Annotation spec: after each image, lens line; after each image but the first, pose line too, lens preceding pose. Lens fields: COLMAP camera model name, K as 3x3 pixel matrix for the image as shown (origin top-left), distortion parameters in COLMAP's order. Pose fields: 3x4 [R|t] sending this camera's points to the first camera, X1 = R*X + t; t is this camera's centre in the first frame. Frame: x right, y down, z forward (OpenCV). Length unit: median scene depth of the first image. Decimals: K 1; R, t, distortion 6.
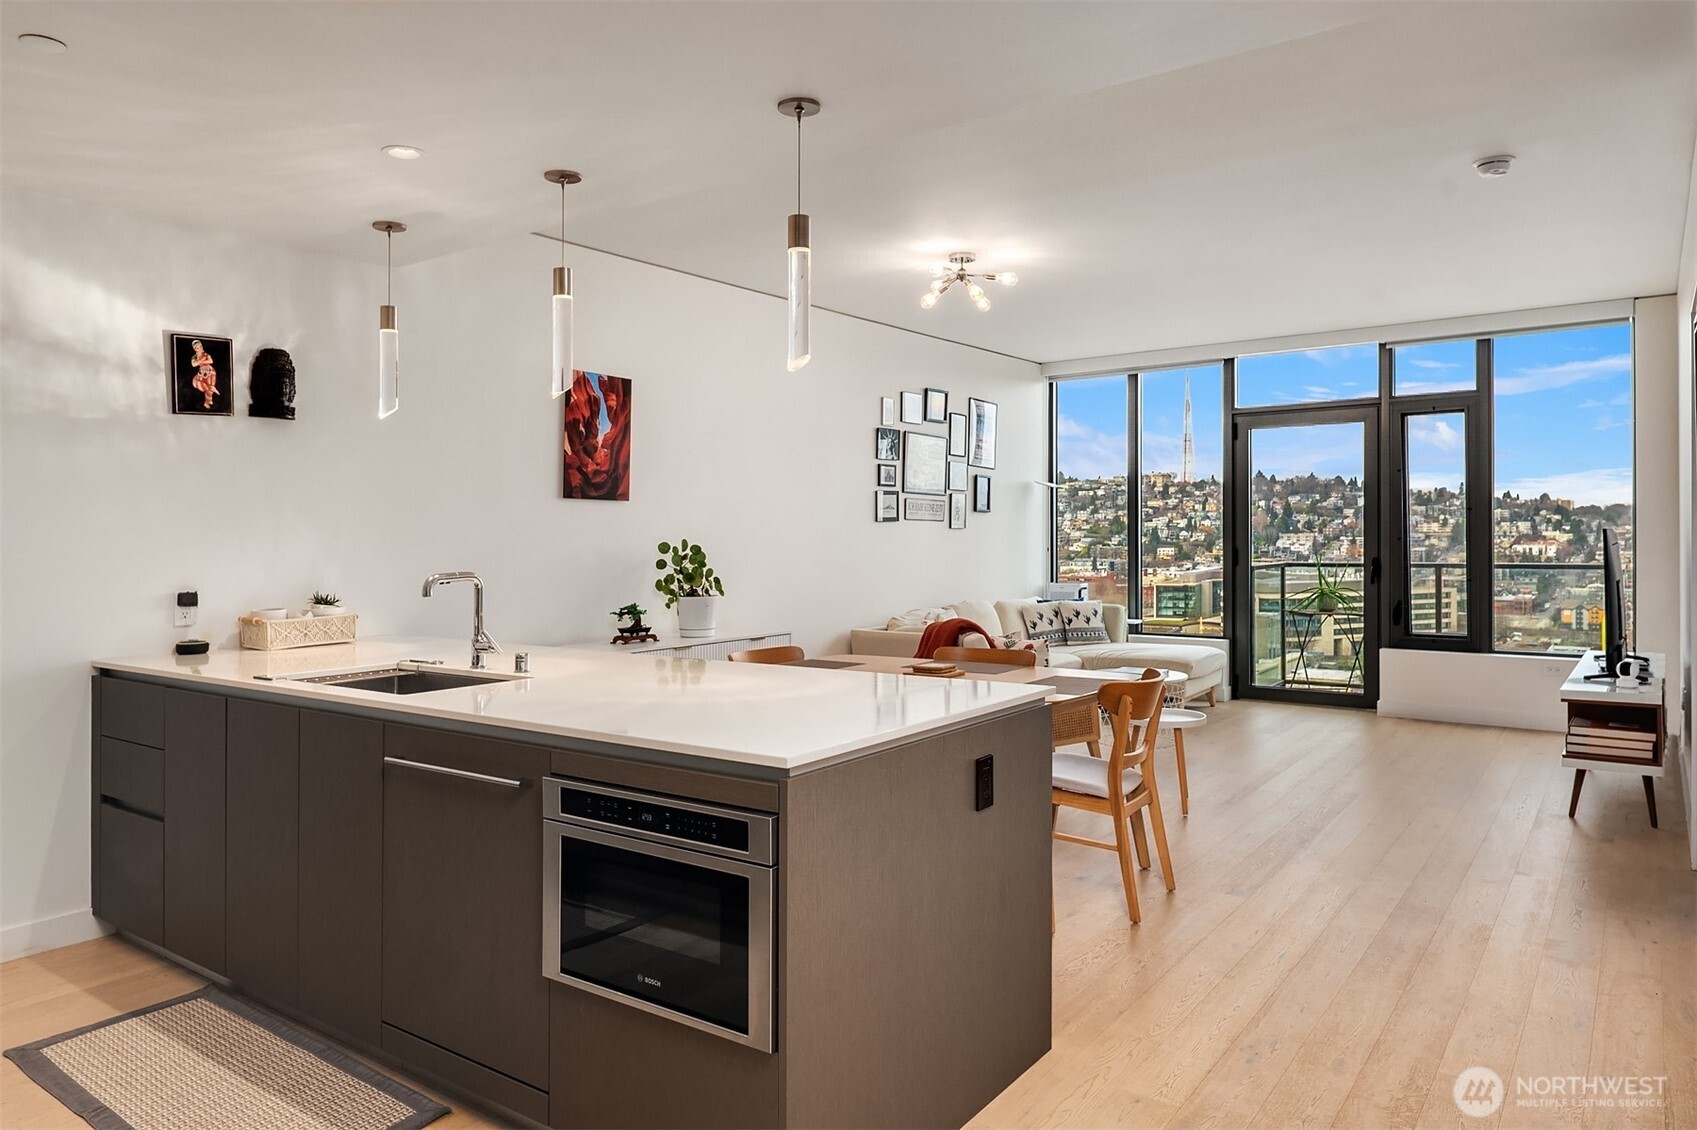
lens RADIAL K [[1112.3, 0, 848.4], [0, 1112.3, 572.2], [0, 0, 1]] dist [0.006621, 0.004670]
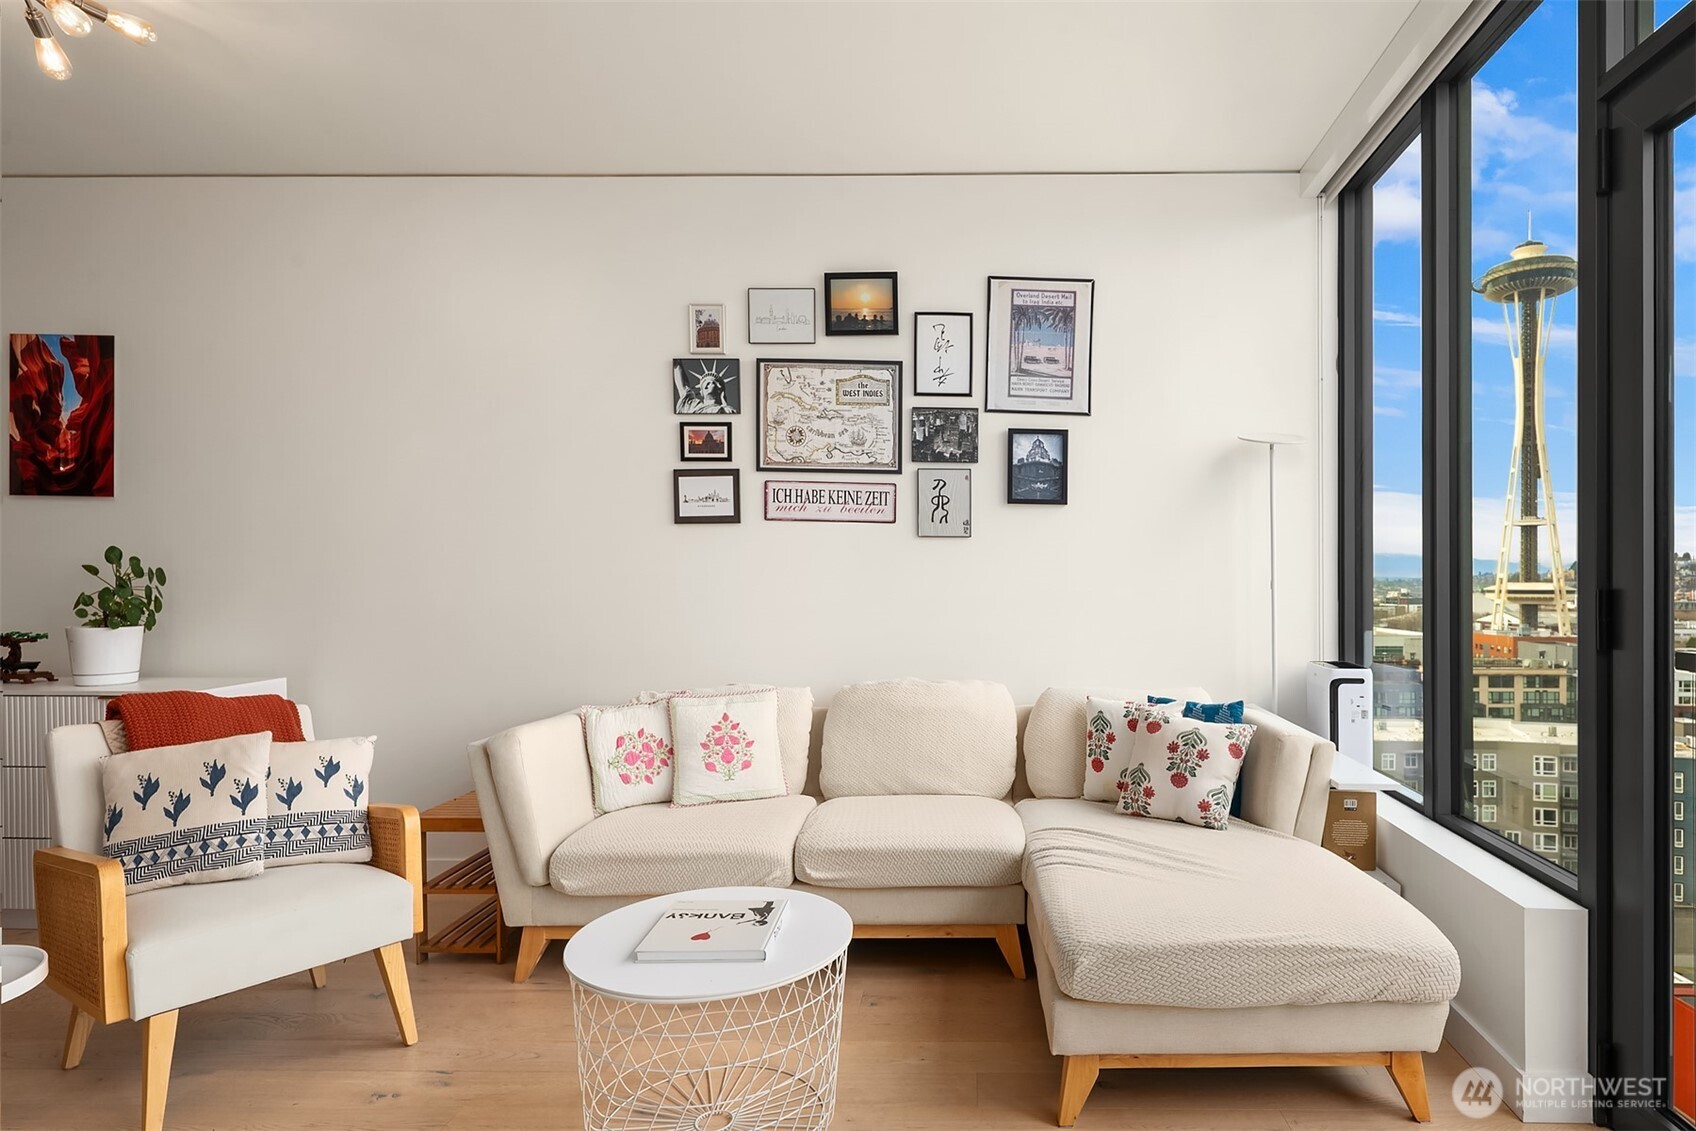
lens RADIAL K [[933.7, 0, 901.3], [0, 933.7, 599.6], [0, 0, 1]] dist [-0.001819, 0.000734]
pose [[0.580230, 0.031534, -0.813842, 0.437715], [-0.038684, 0.999189, 0.011136, -0.014560], [0.813534, 0.025021, 0.580979, 0.733587]]
